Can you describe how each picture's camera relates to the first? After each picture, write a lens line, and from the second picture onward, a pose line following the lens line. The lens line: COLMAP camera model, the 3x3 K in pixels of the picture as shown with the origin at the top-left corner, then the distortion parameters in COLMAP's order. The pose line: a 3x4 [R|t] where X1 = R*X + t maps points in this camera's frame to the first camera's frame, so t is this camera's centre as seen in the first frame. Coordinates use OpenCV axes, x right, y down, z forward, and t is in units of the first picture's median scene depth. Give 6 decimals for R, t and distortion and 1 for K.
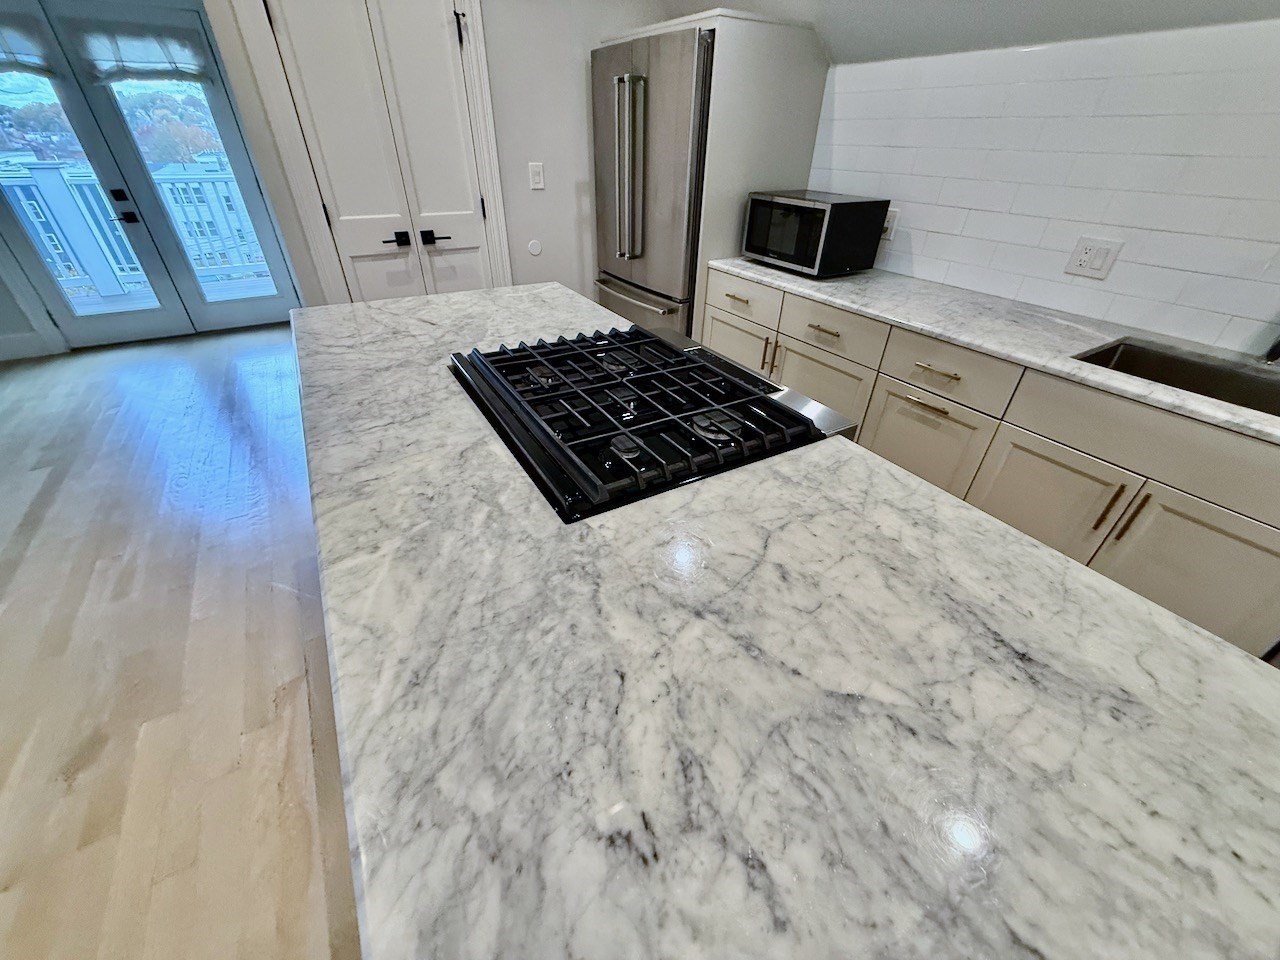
lens RADIAL K [[507.5, 0, 635.5], [0, 507.5, 478.7], [0, 0, 1]] dist [0.001802, -0.000530]
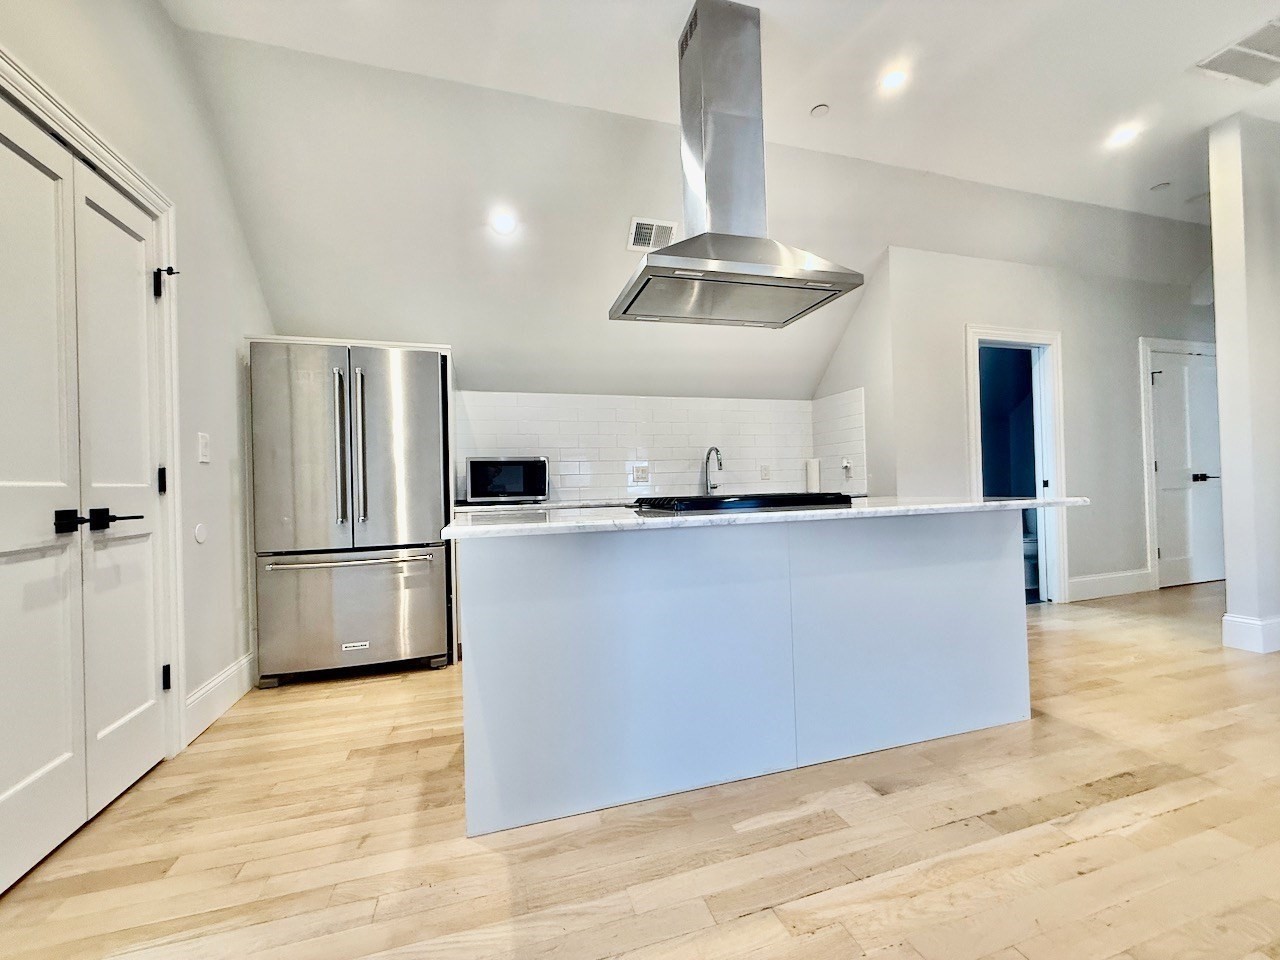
lens RADIAL K [[507.5, 0, 637.7], [0, 507.5, 479.3], [0, 0, 1]] dist [0.001802, -0.000530]
pose [[0.248696, -0.015579, 0.968456, -1.447395], [0.567248, 0.812803, -0.132592, -0.147183], [-0.785099, 0.582330, 0.210978, 0.639934]]
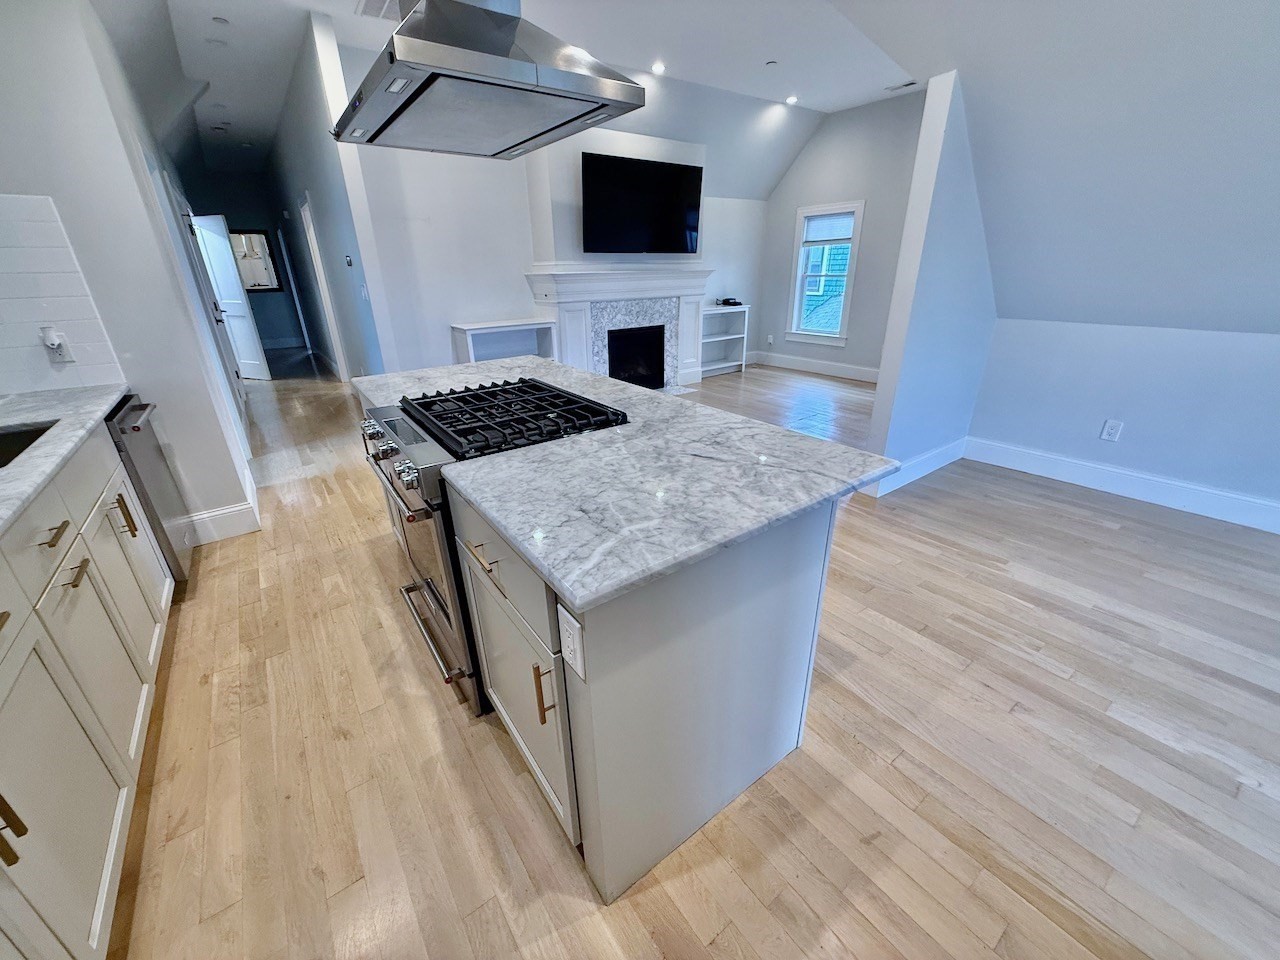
lens RADIAL K [[507.5, 0, 636.6], [0, 507.5, 479.5], [0, 0, 1]] dist [0.001802, -0.000530]
pose [[-0.996210, 0.031368, -0.081123, -0.235003], [-0.050812, 0.547097, 0.835525, -1.036914], [0.070591, 0.836481, -0.543430, 1.553335]]
